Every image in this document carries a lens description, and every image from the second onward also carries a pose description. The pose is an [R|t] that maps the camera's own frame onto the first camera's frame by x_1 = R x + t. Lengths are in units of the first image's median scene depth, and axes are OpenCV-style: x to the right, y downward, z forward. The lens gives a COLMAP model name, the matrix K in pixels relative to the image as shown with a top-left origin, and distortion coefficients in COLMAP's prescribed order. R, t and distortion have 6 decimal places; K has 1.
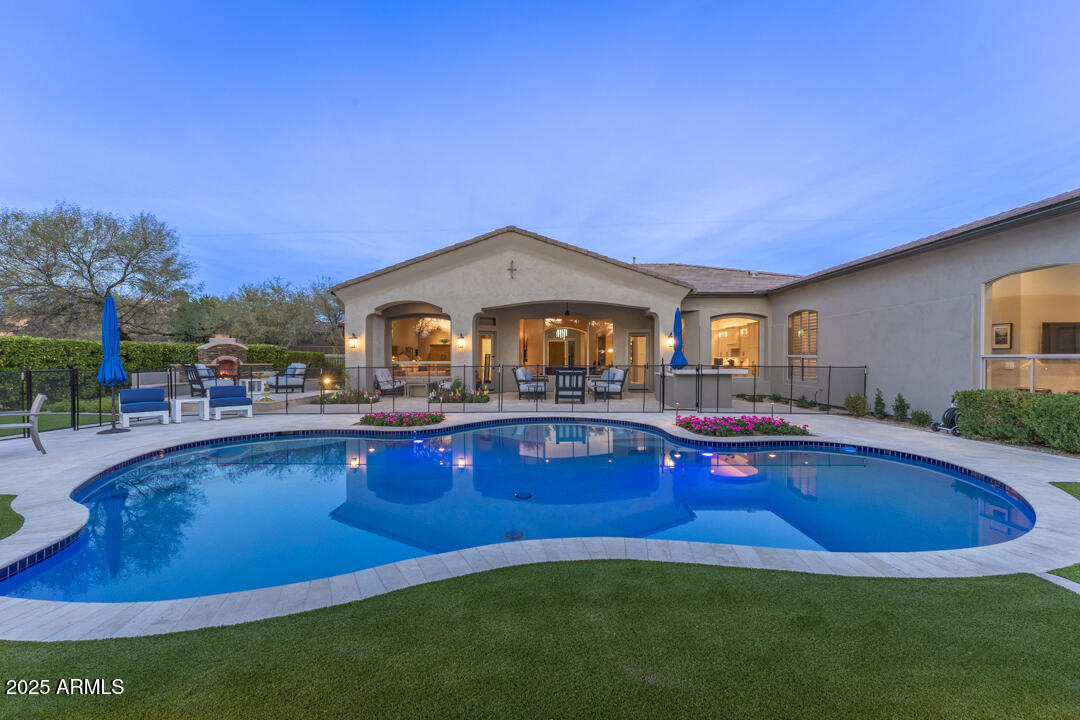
lens RADIAL K [[475.8, 0, 540.0], [0, 475.8, 360.0], [0, 0, 1]] dist [0.011298, -0.000116]
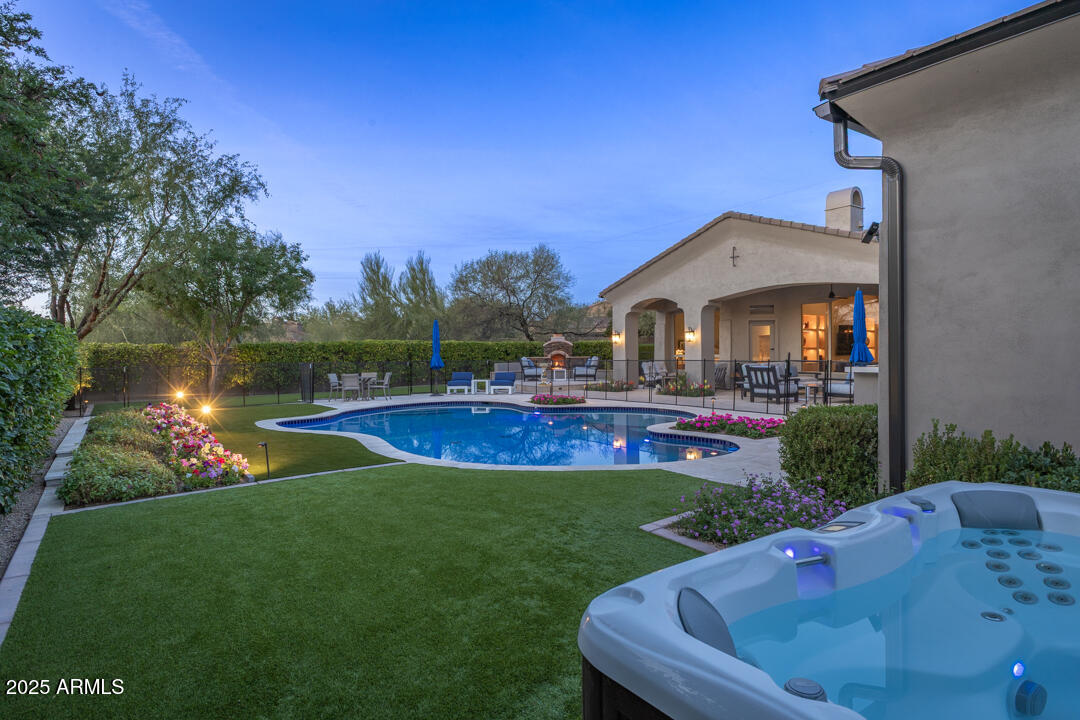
lens RADIAL K [[598.9, 0, 540.0], [0, 598.9, 360.0], [0, 0, 1]] dist [0.011936, 0.000964]
pose [[0.599046, 0.006572, -0.800688, 0.654815], [0.005167, 0.999914, 0.012073, -0.004059], [0.800698, -0.011369, 0.598960, -0.011726]]
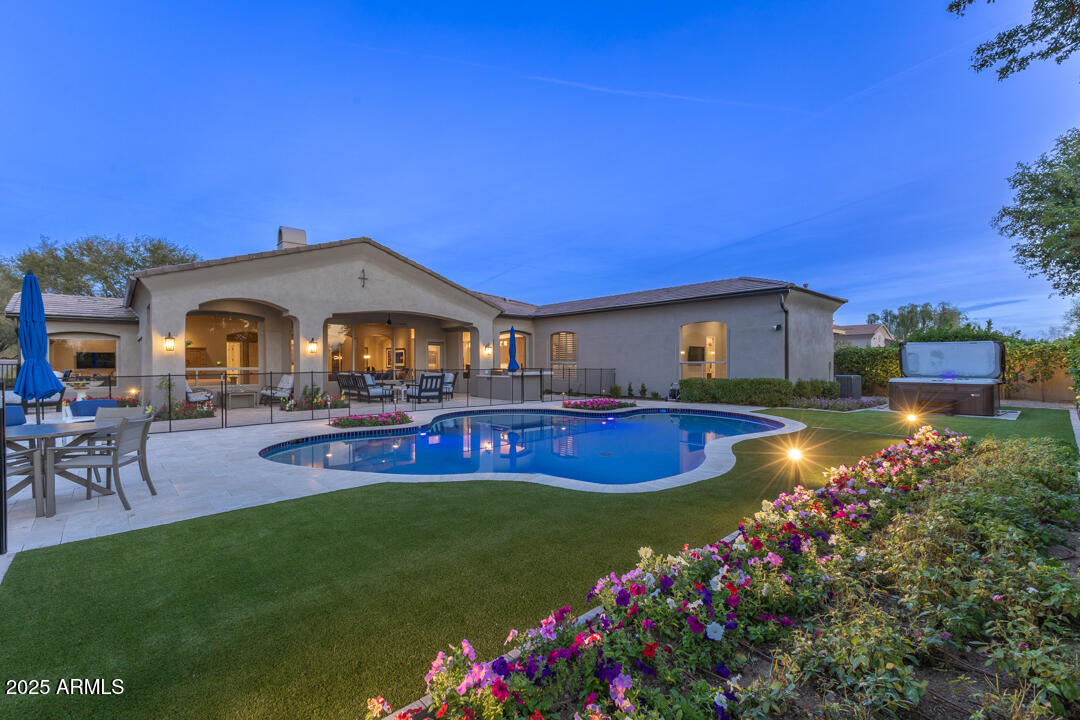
lens RADIAL K [[475.8, 0, 540.0], [0, 475.8, 360.0], [0, 0, 1]] dist [0.011298, -0.000116]
pose [[0.720171, 0.006248, 0.693768, -0.501003], [0.003339, 0.999917, -0.012471, 0.002564], [-0.693788, 0.011298, 0.720091, -0.015986]]
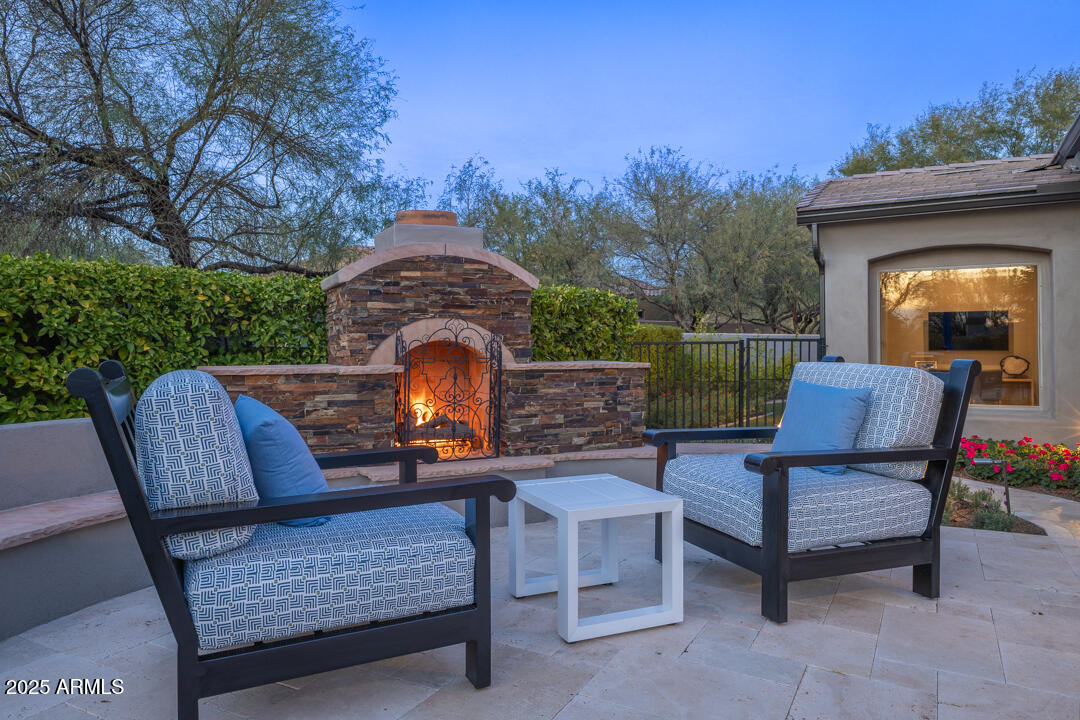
lens RADIAL K [[706.6, 0, 540.0], [0, 706.6, 360.0], [0, 0, 1]] dist [0.000778, 0.000213]
pose [[0.887786, 0.008064, -0.460186, -0.527519], [-0.001315, 0.999887, 0.014984, 0.002758], [0.460255, -0.012697, 0.887696, 0.823615]]
